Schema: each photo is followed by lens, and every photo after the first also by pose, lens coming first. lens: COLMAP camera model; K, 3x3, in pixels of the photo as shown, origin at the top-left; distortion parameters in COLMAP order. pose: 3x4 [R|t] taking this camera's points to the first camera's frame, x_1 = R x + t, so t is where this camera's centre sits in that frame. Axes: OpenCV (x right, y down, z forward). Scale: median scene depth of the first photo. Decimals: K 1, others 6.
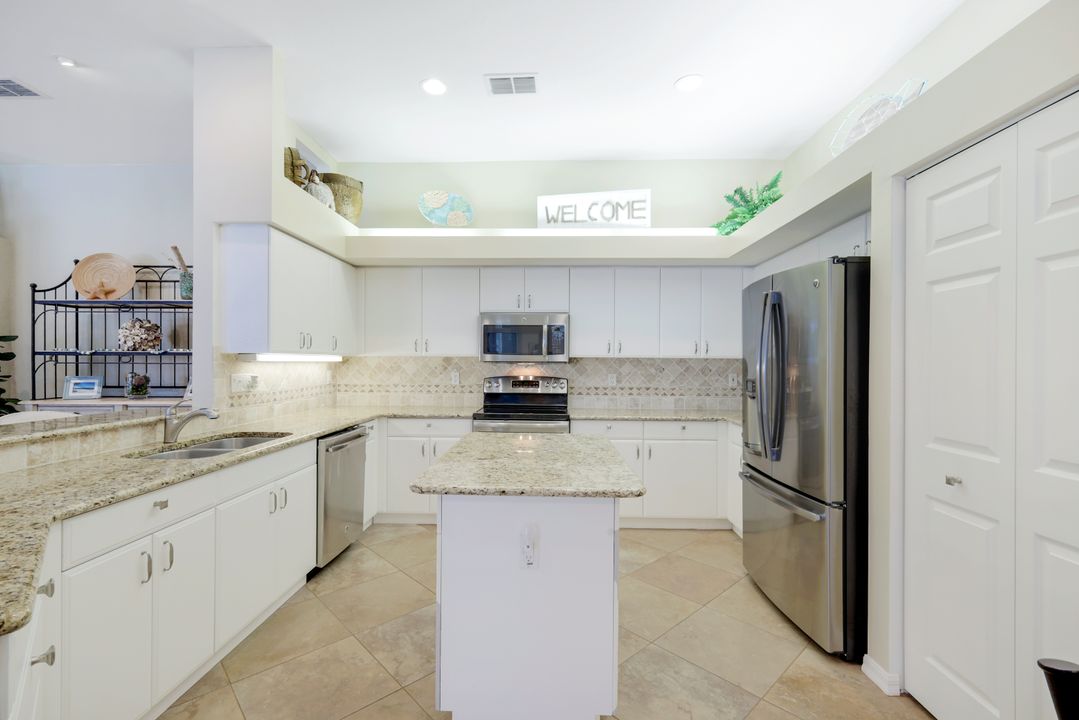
lens RADIAL K [[475.4, 0, 533.7], [0, 475.4, 362.3], [0, 0, 1]] dist [0.003894, -0.002099]
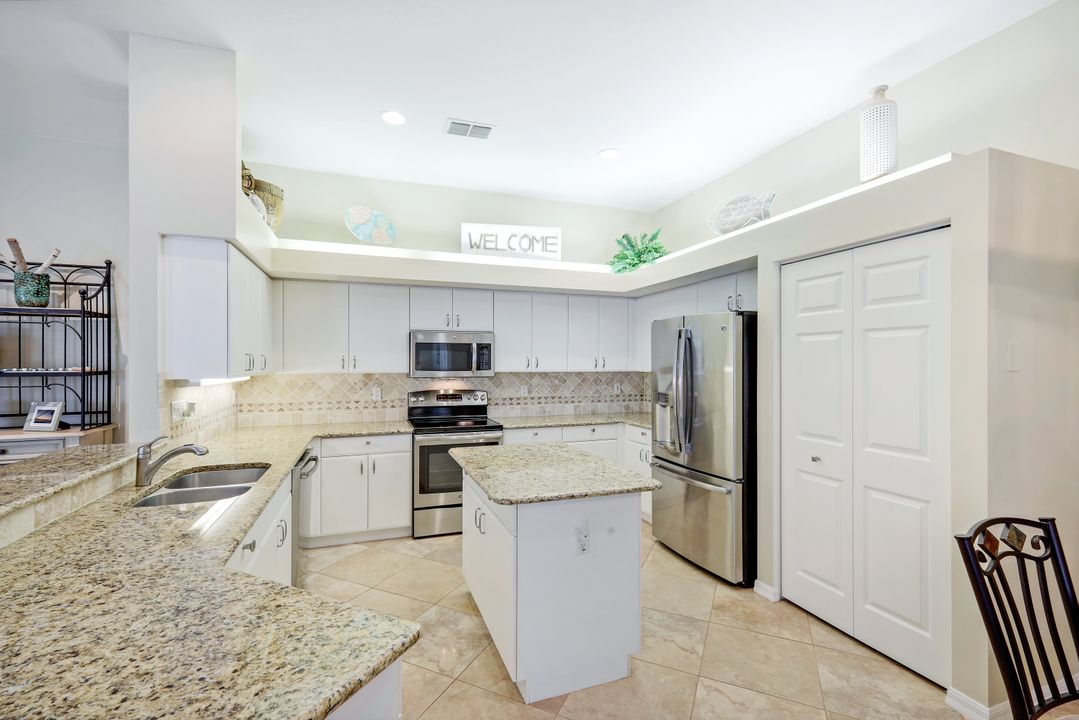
lens RADIAL K [[475.4, 0, 535.1], [0, 475.4, 360.8], [0, 0, 1]] dist [0.003894, -0.002099]
pose [[0.928259, -0.004815, 0.371904, -0.265127], [0.005380, 0.999985, -0.000480, -0.038983], [-0.371897, 0.002446, 0.928271, -0.066168]]
